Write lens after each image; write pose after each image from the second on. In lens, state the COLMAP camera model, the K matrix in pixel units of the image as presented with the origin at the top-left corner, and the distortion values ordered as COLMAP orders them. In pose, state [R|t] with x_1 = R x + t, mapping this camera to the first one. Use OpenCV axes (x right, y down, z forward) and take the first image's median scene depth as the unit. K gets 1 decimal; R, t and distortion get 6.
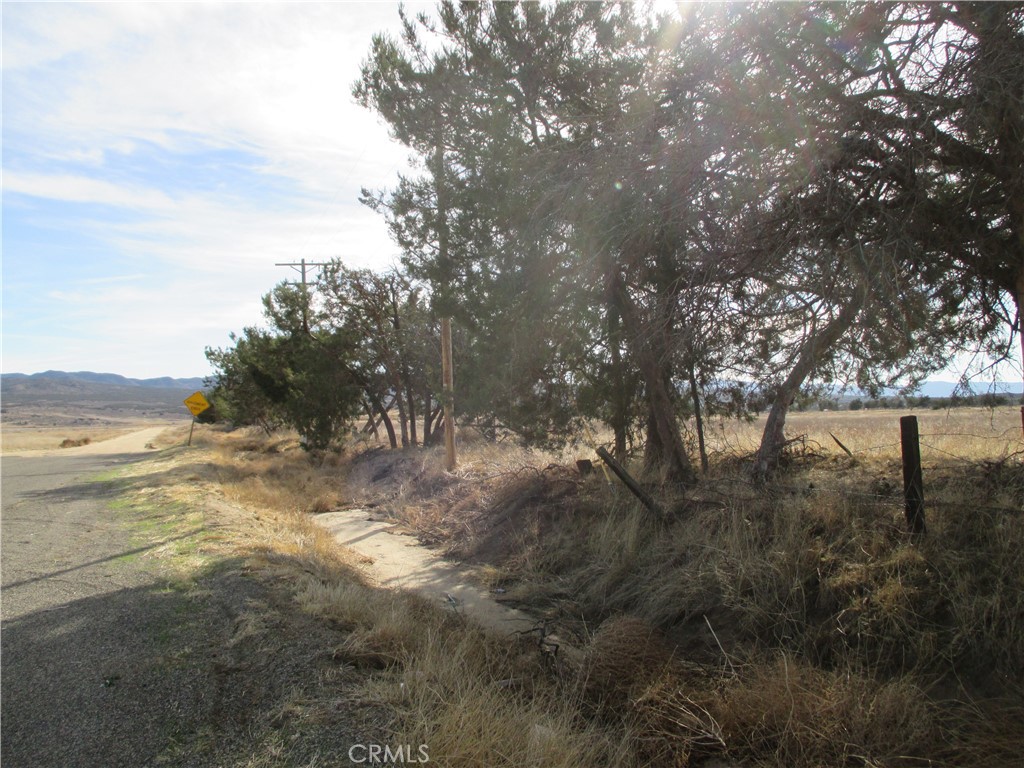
lens RADIAL K [[839.0, 0, 512.0], [0, 839.0, 384.0], [0, 0, 1]] dist [-0.030955, 0.004962]
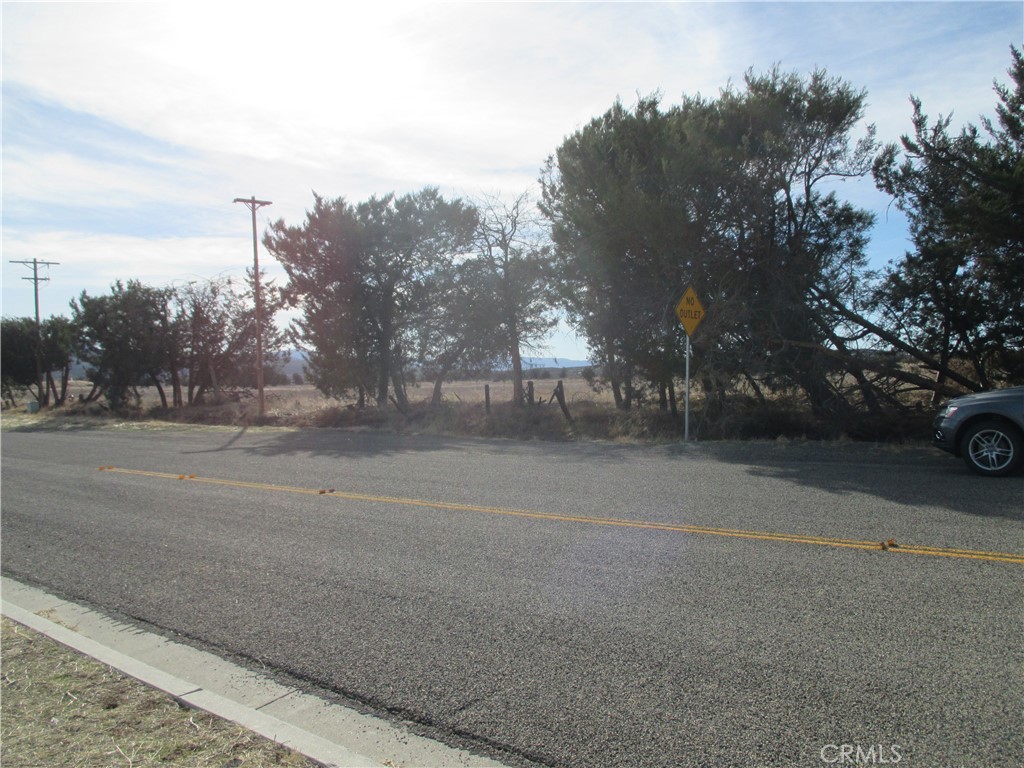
lens RADIAL K [[836.4, 0, 512.0], [0, 836.4, 384.0], [0, 0, 1]] dist [-0.036759, -0.013095]
pose [[0.881290, 0.001408, 0.472573, -1.278646], [-0.017610, 0.999399, 0.029863, -0.084506], [-0.472247, -0.034640, 0.880785, -2.522379]]
